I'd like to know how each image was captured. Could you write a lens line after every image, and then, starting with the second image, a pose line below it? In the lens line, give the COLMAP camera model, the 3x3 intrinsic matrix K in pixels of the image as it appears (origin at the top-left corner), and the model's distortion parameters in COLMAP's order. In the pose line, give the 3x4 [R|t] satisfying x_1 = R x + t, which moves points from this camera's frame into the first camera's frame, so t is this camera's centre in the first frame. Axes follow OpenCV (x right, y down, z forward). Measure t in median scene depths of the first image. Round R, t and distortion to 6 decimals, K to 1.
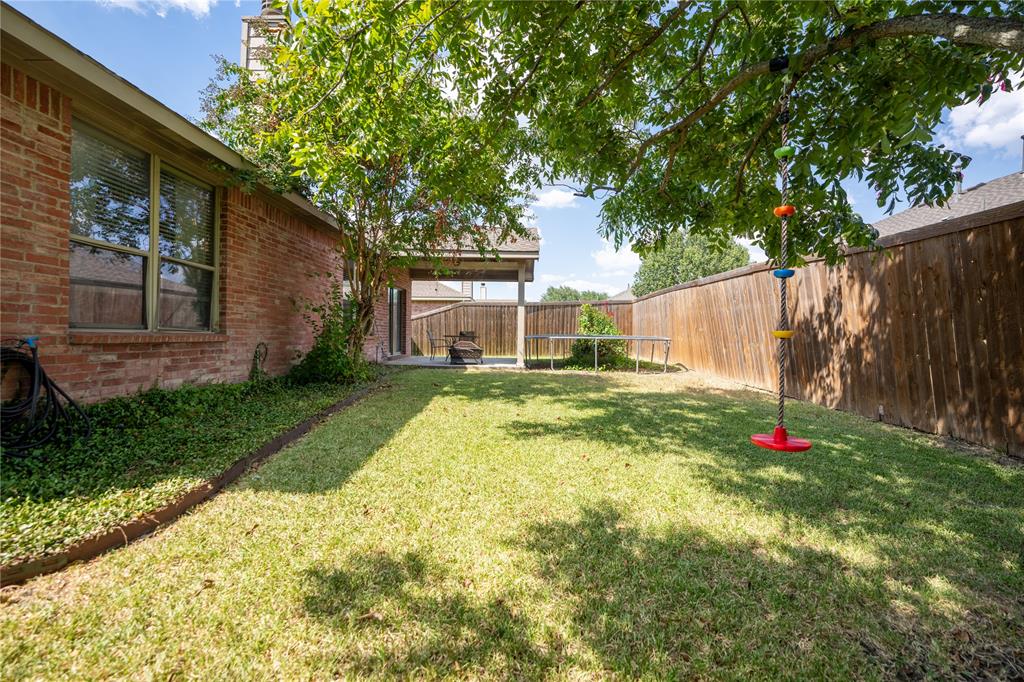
lens RADIAL K [[413.5, 0, 510.6], [0, 413.5, 340.3], [0, 0, 1]] dist [-0.027623, 0.000082]
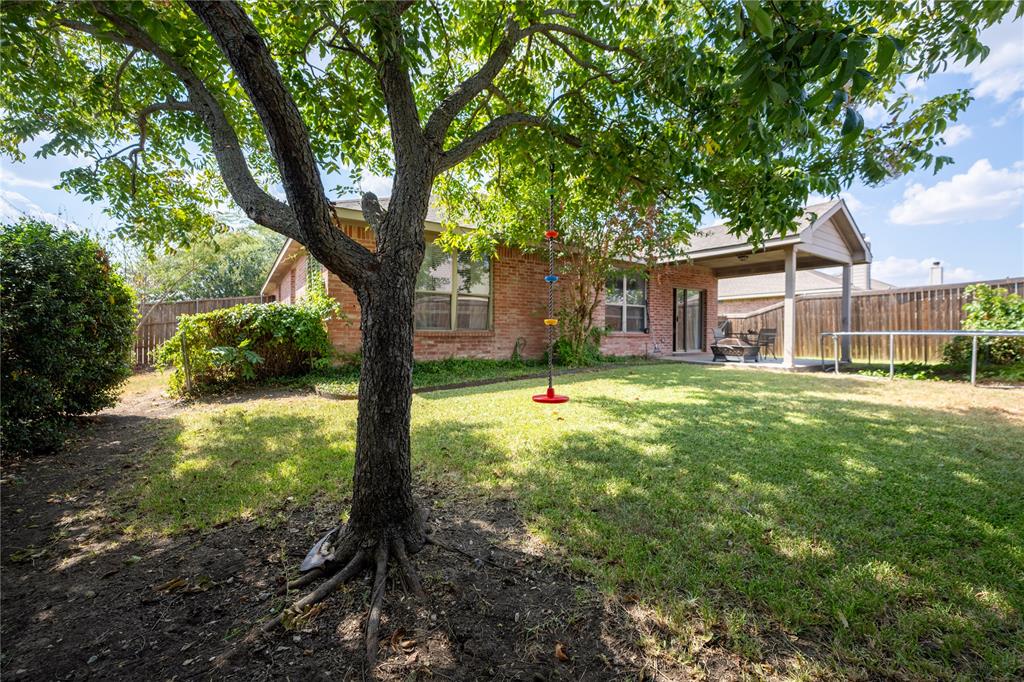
lens RADIAL K [[413.5, 0, 512.4], [0, 413.5, 336.1], [0, 0, 1]] dist [-0.027623, 0.000082]
pose [[0.578835, -0.004670, -0.815432, 0.705307], [-0.006834, 0.999921, -0.010577, 0.018493], [0.815416, 0.011695, 0.578757, 0.022761]]
